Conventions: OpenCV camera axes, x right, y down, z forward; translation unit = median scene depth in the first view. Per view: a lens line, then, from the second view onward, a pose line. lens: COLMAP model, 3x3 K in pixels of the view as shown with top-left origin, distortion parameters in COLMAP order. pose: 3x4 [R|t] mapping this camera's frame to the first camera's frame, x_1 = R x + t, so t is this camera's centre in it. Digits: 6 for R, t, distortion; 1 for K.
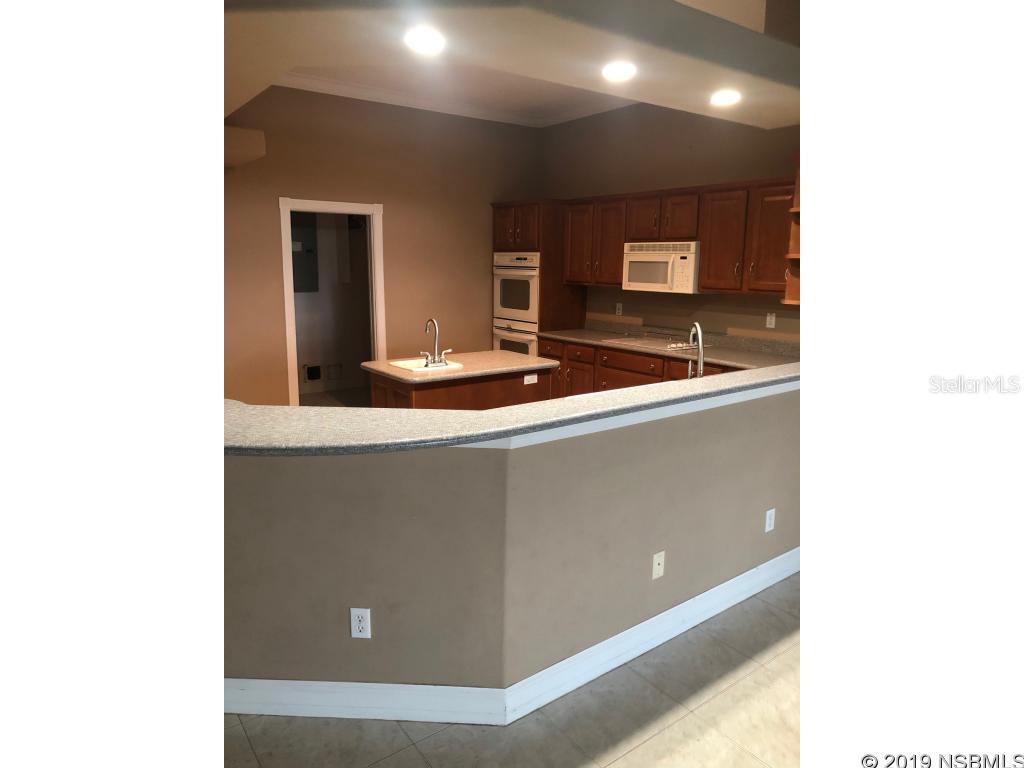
lens RADIAL K [[623.0, 0, 511.4], [0, 623.0, 381.8], [0, 0, 1]] dist [0.001721, -0.000972]
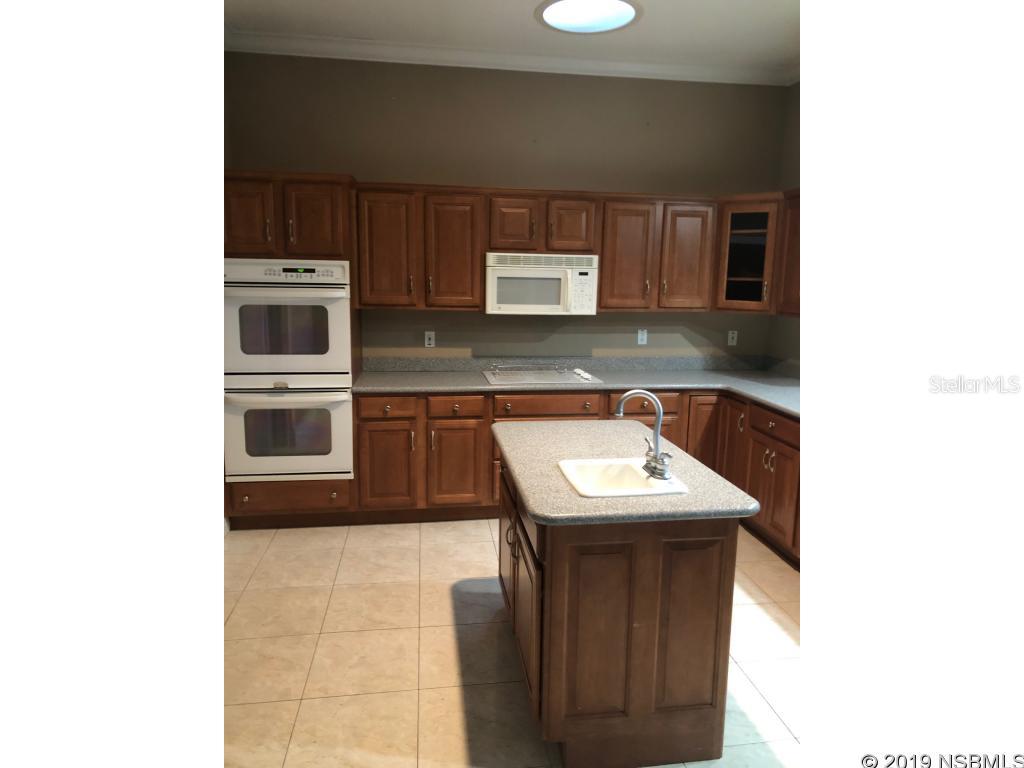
lens RADIAL K [[623.0, 0, 514.4], [0, 623.0, 383.6], [0, 0, 1]] dist [0.001721, -0.000972]
pose [[0.461631, -0.151854, 0.873978, -0.492084], [0.155159, 0.983873, 0.088994, -0.128709], [-0.873397, 0.094523, 0.477748, 0.626592]]
